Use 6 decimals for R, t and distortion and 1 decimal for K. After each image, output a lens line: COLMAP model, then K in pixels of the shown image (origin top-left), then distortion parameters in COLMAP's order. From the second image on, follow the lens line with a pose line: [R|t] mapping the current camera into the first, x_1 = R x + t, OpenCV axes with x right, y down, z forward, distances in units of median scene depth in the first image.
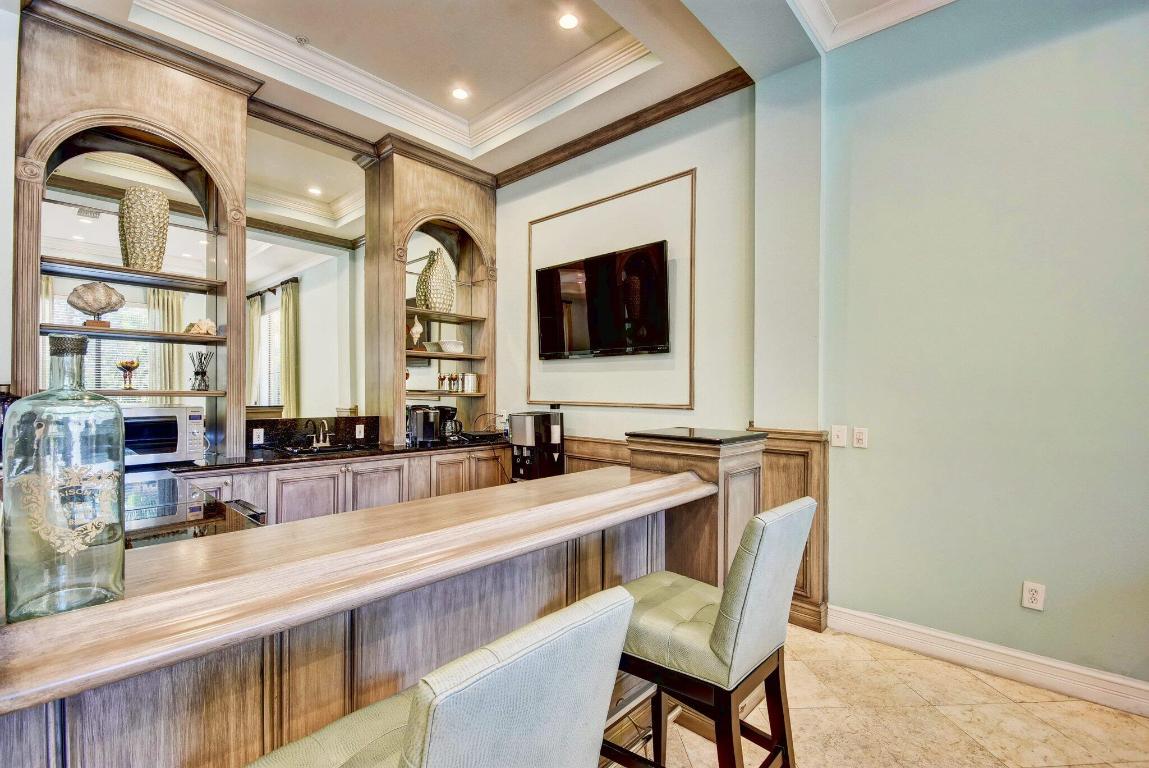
lens RADIAL K [[499.3, 0, 581.3], [0, 499.3, 386.4], [0, 0, 1]] dist [-0.004117, -0.007320]
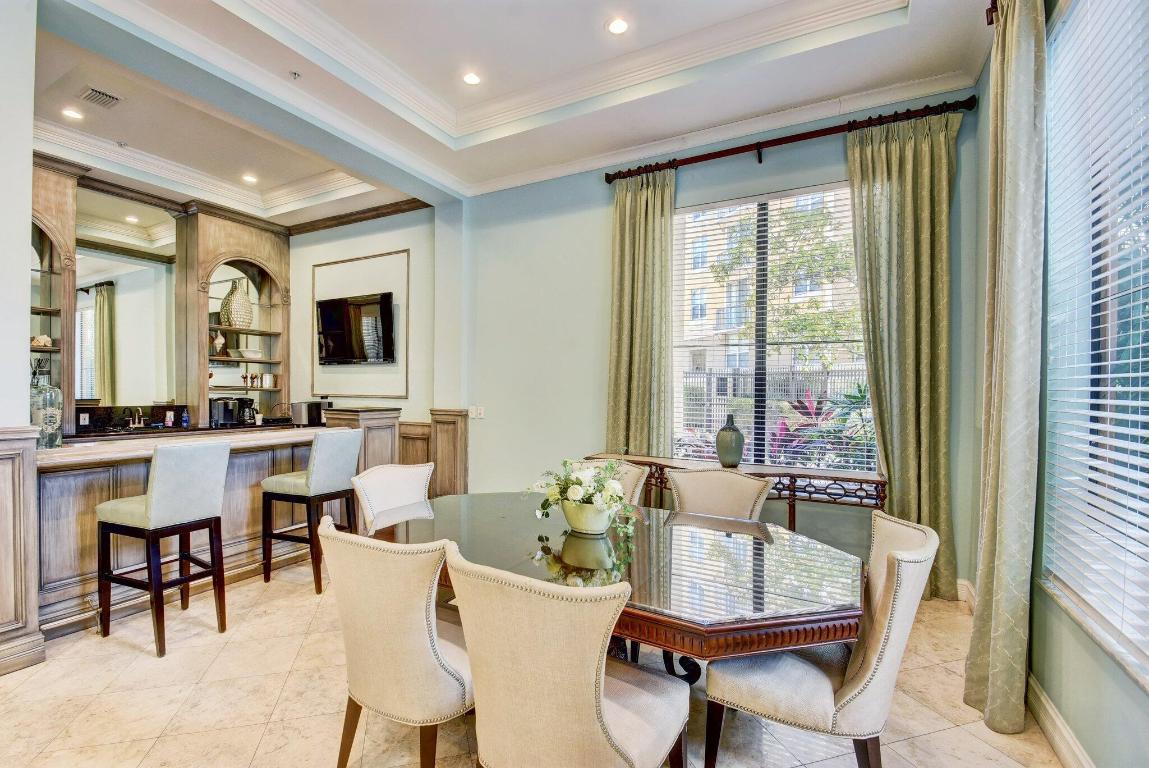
lens RADIAL K [[499.3, 0, 577.0], [0, 499.3, 389.6], [0, 0, 1]] dist [-0.004117, -0.007320]
pose [[0.970824, 0.003564, 0.239765, 0.291151], [-0.005918, 0.999941, 0.009098, -0.000599], [-0.239719, -0.010251, 0.970788, -0.545258]]
